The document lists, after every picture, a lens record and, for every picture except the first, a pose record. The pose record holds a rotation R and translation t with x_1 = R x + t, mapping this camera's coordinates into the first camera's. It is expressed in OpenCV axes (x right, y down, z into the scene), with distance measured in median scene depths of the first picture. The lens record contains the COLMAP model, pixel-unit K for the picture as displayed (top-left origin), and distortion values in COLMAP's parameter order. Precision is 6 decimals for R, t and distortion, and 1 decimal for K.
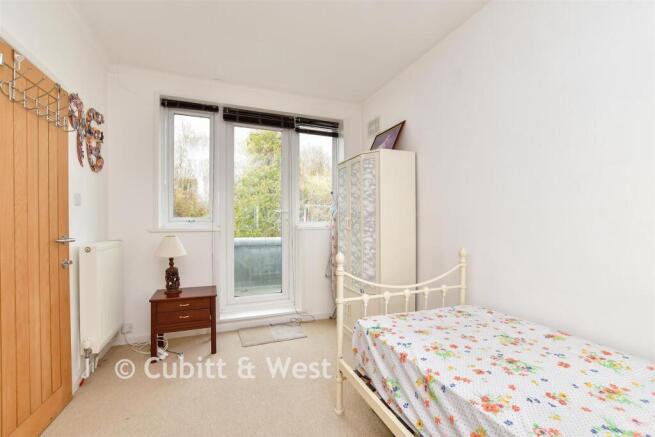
lens RADIAL K [[292.5, 0, 328.0], [0, 292.5, 219.7], [0, 0, 1]] dist [-0.000757, -0.000034]
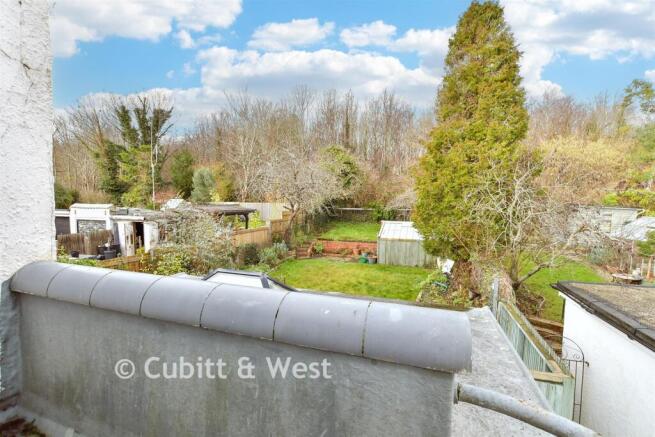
lens RADIAL K [[292.5, 0, 327.1], [0, 292.5, 220.3], [0, 0, 1]] dist [-0.000757, -0.000034]
pose [[0.769623, 0.051439, -0.636423, -0.023358], [-0.011485, 0.997704, 0.066750, -0.002880], [0.638396, -0.044063, 0.768446, 0.300391]]
